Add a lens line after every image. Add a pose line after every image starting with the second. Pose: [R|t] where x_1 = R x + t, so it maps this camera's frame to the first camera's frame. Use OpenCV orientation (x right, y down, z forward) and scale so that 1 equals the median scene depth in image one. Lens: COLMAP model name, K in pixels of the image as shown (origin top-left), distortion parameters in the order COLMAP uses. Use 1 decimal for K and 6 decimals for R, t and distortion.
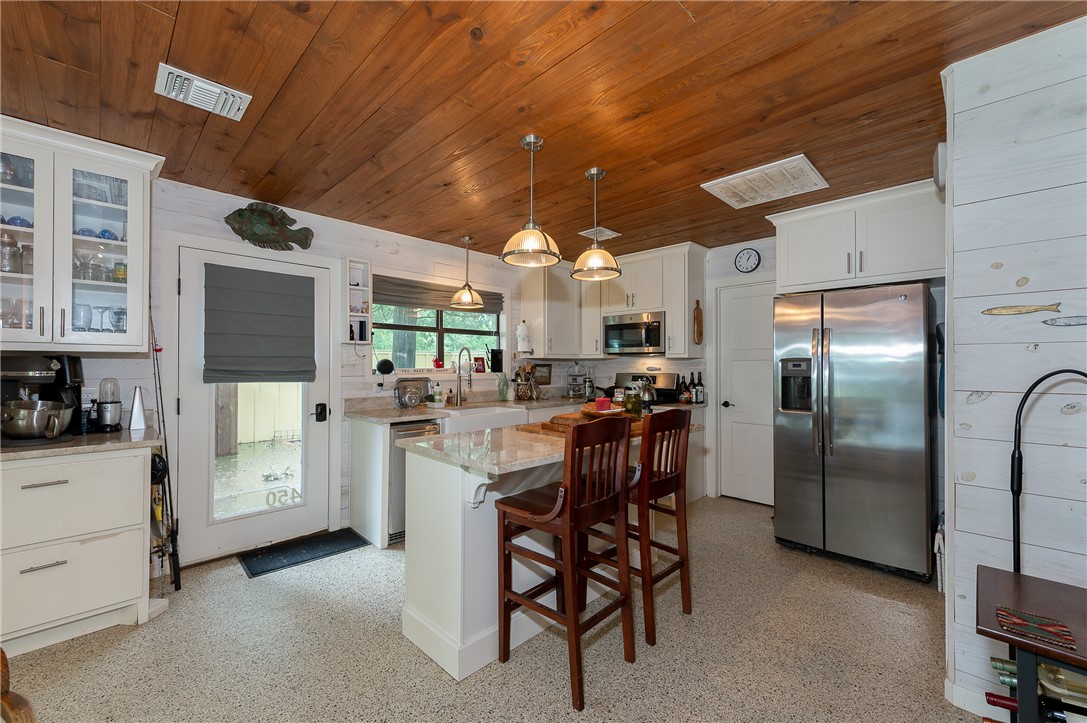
lens RADIAL K [[443.0, 0, 547.5], [0, 443.0, 359.3], [0, 0, 1]] dist [-0.012281, 0.000001]
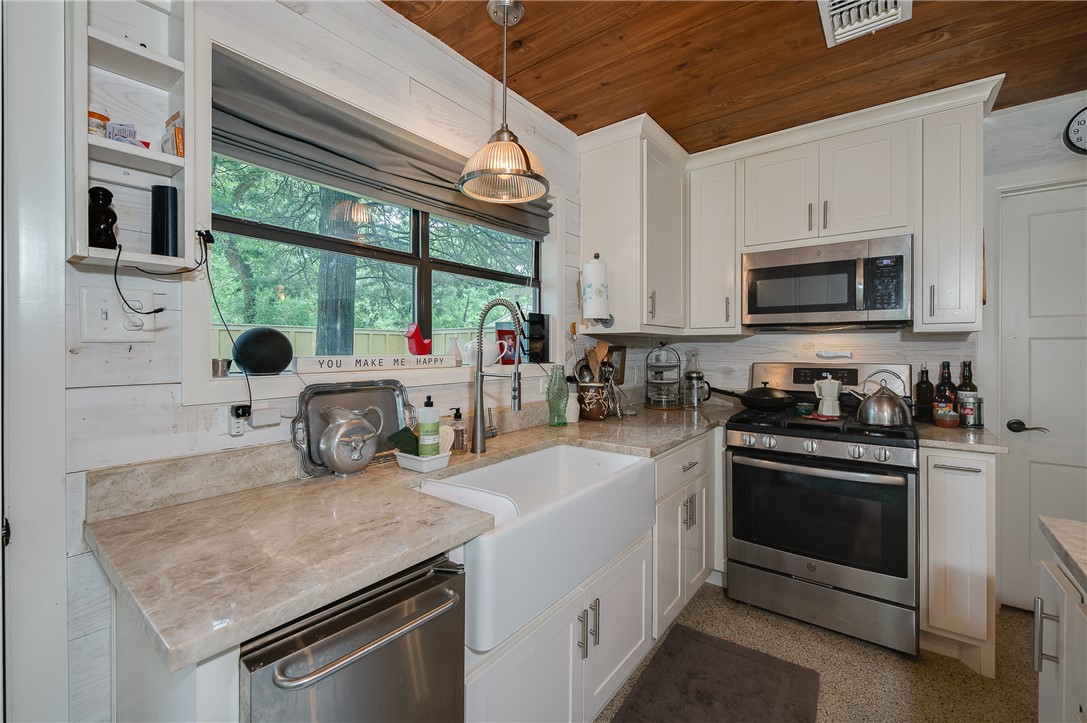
lens RADIAL K [[443.0, 0, 556.7], [0, 443.0, 351.7], [0, 0, 1]] dist [-0.012281, 0.000001]
pose [[0.989774, -0.000412, 0.142647, -0.182144], [-0.002209, 0.999832, 0.018213, 0.009870], [-0.142630, -0.018342, 0.989606, 0.592287]]
